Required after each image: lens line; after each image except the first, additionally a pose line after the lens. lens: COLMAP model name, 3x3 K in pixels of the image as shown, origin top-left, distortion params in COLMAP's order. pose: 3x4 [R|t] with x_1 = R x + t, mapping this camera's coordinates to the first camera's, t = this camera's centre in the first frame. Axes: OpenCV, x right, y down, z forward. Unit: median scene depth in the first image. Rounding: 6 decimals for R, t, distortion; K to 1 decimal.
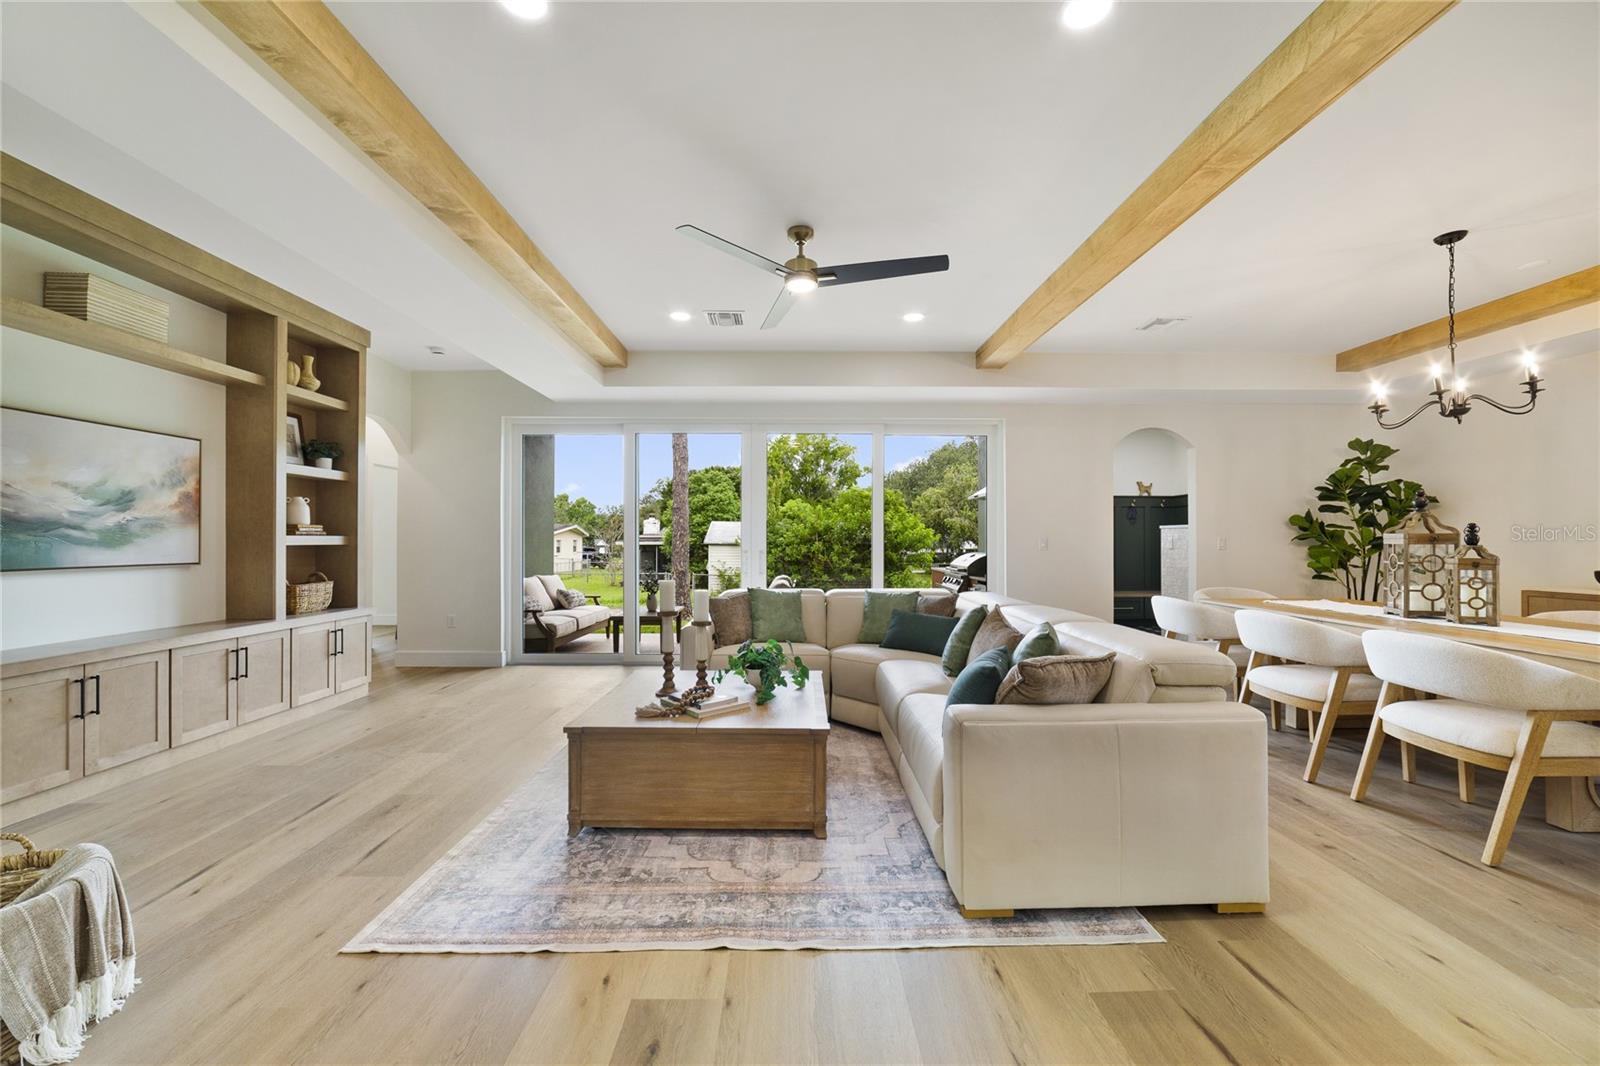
lens RADIAL K [[611.2, 0, 799.6], [0, 611.2, 536.3], [0, 0, 1]] dist [-0.013542, 0.000030]
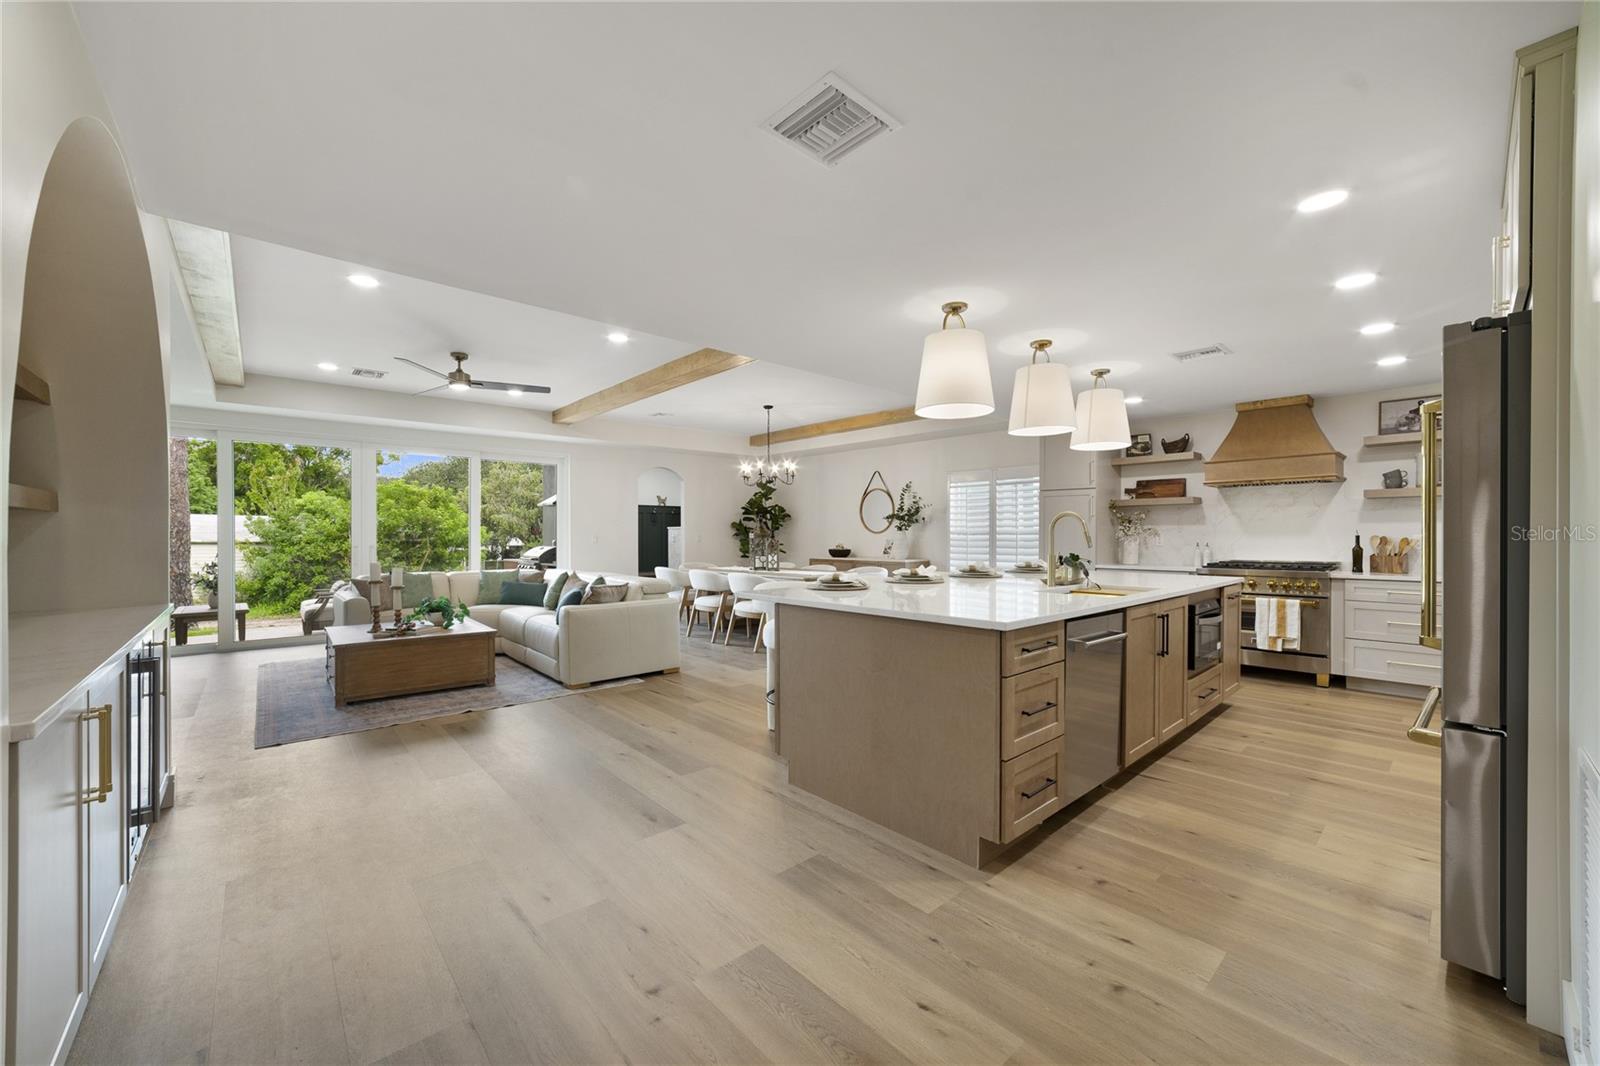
lens RADIAL K [[611.2, 0, 799.6], [0, 611.2, 536.3], [0, 0, 1]] dist [-0.013542, 0.000030]
pose [[0.755599, -0.002653, 0.655029, -0.347650], [-0.001256, 0.999984, 0.005499, -0.006140], [-0.655033, -0.004978, 0.755584, -0.797853]]
